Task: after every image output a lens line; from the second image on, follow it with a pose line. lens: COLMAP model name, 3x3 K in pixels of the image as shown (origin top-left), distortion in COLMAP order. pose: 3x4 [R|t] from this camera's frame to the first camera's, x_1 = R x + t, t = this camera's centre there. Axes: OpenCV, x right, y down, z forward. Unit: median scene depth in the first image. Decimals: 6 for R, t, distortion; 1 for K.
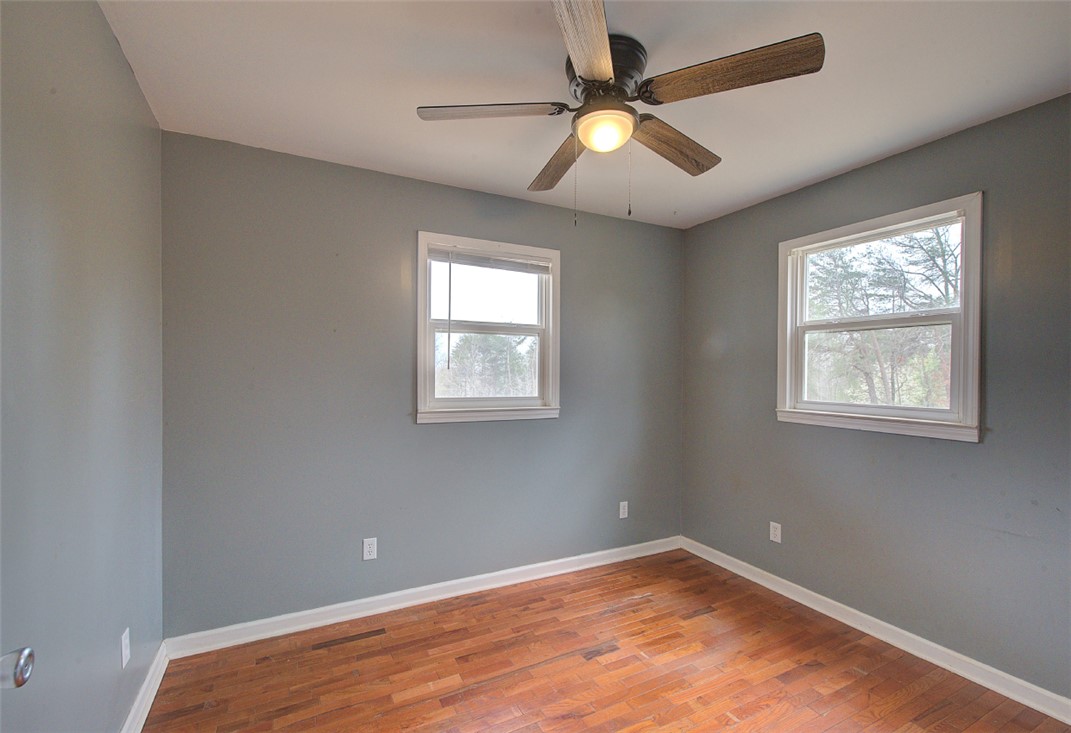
lens RADIAL K [[481.6, 0, 541.6], [0, 481.6, 382.1], [0, 0, 1]] dist [-0.002179, 0.000653]
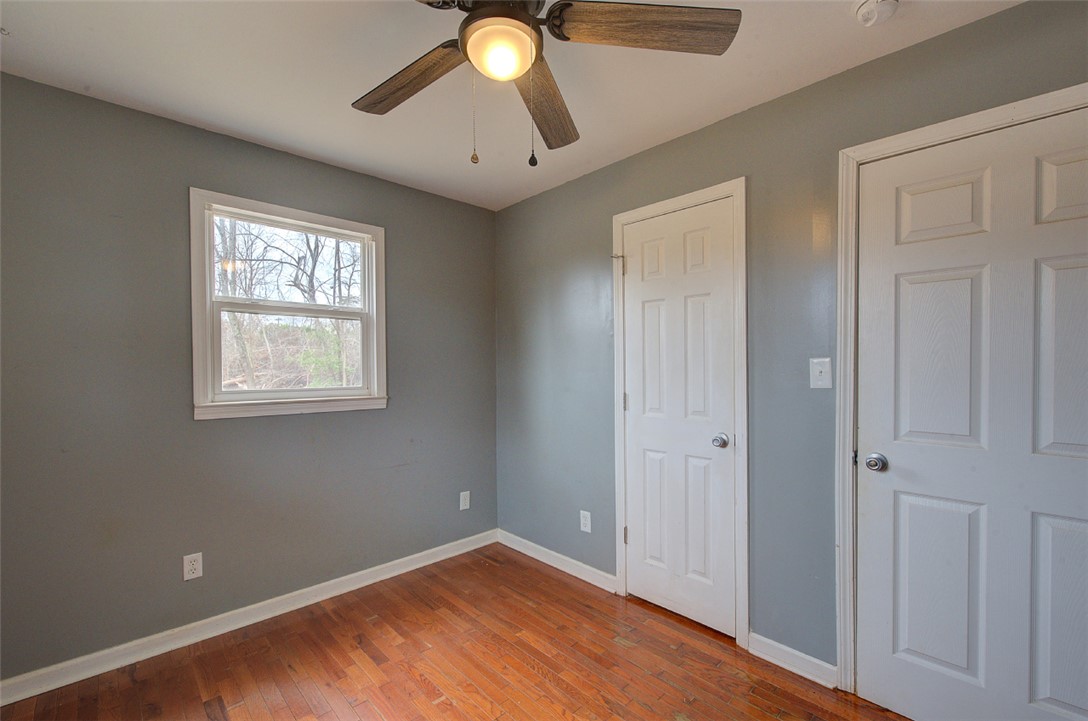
lens RADIAL K [[467.5, 0, 543.4], [0, 467.5, 370.6], [0, 0, 1]] dist [-0.001968, 0.000893]
pose [[-0.267166, -0.024580, 0.963337, -0.464828], [0.020168, 0.999313, 0.031091, -0.013261], [-0.963439, 0.027736, -0.266487, 0.820990]]
